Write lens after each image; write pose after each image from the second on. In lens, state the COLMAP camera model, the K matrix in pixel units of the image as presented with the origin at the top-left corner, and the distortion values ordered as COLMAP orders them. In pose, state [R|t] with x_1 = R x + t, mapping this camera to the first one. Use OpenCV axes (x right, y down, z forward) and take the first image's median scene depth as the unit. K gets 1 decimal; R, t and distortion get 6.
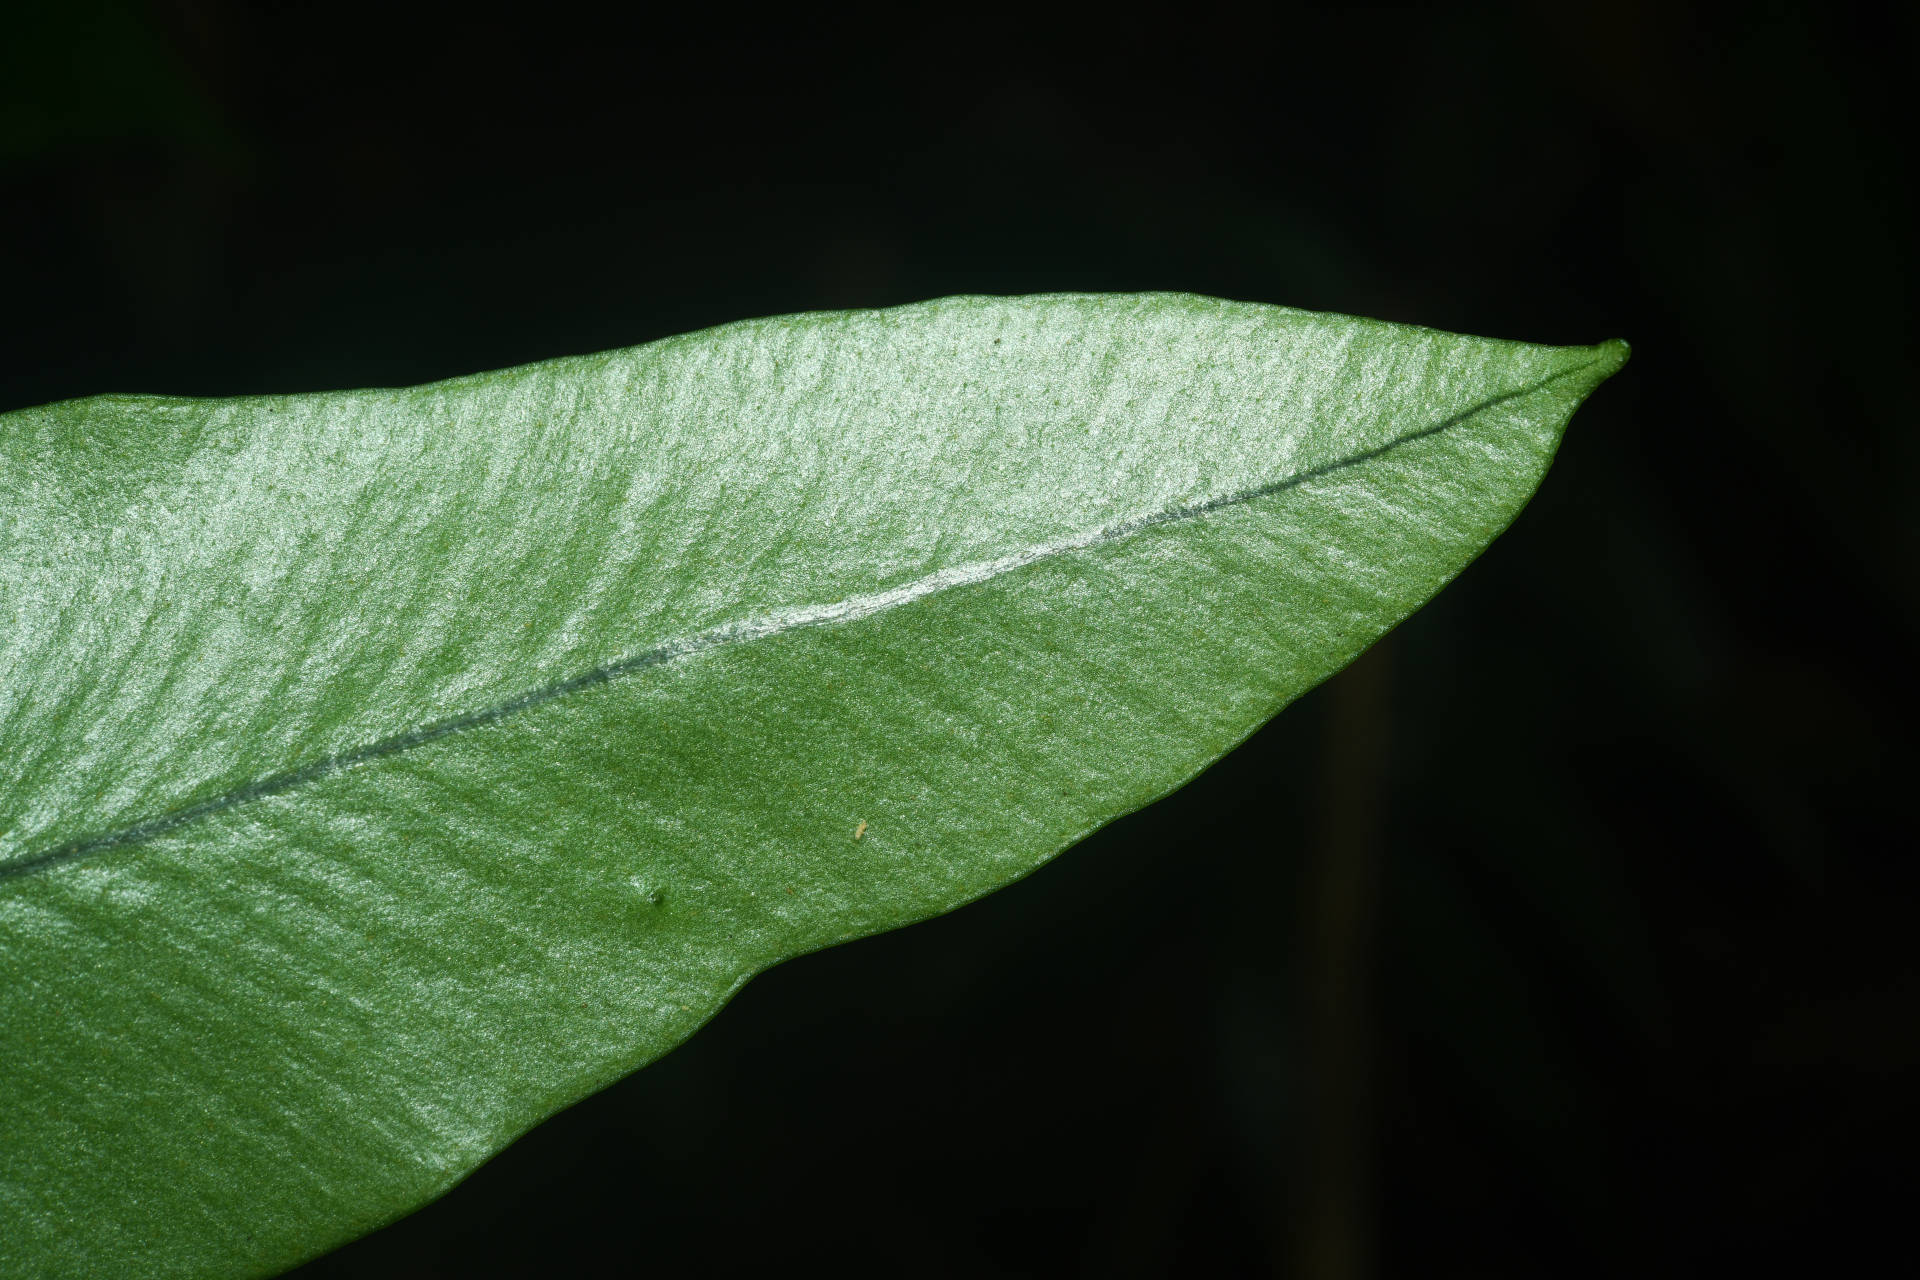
lens RADIAL K [[3484.6, 0, 1023.0], [0, 3484.6, 646.2], [0, 0, 1]] dist [-0.046489, -0.015124]
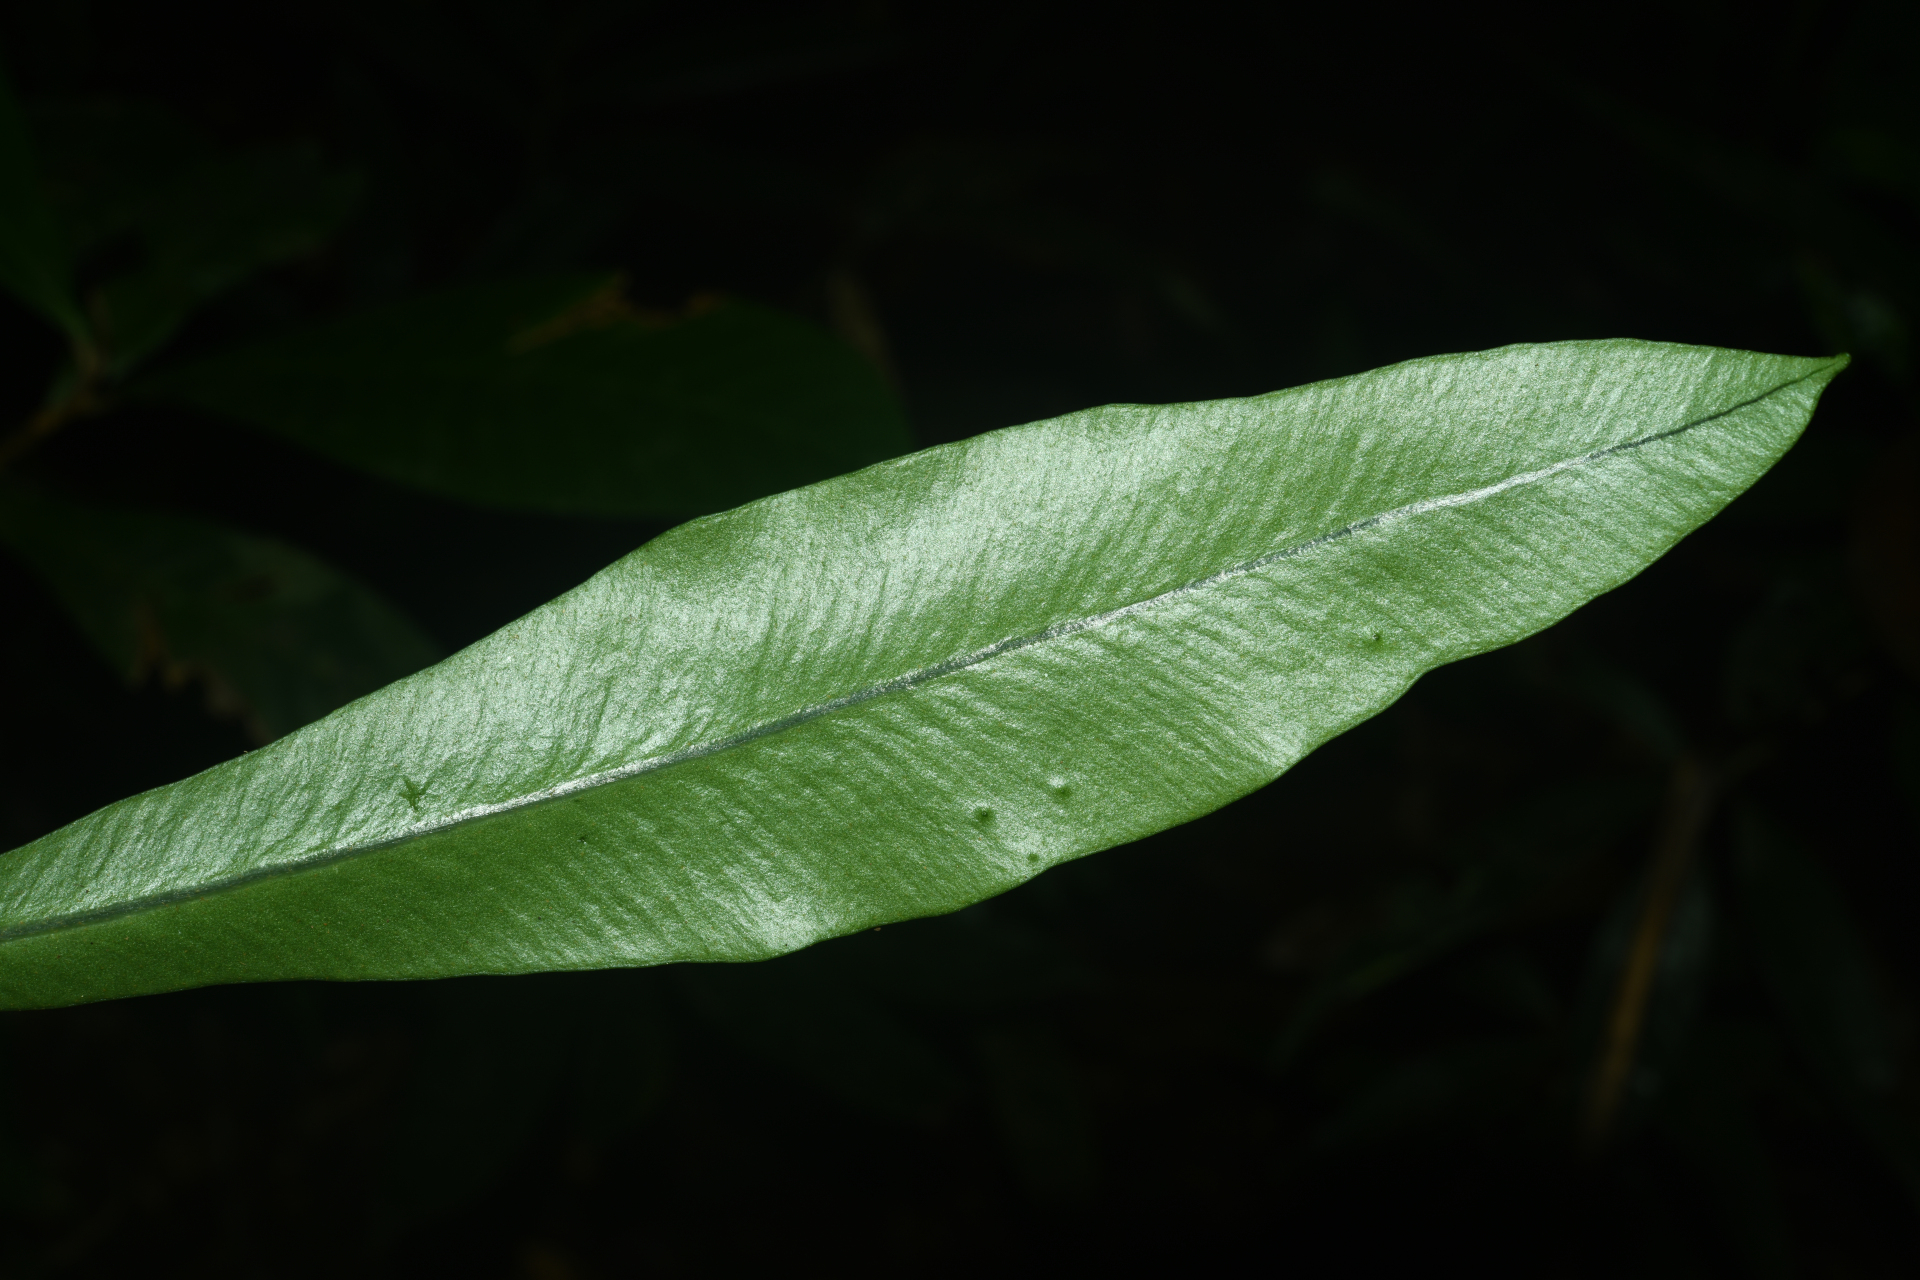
lens RADIAL K [[3219.6, 0, 994.0], [0, 3219.6, 663.7], [0, 0, 1]] dist [-0.034193, 0.402029]
pose [[0.985789, -0.019293, -0.166879, -0.009404], [0.019533, 0.999809, -0.000207, 0.084368], [0.166851, -0.003056, 0.985977, -0.943059]]
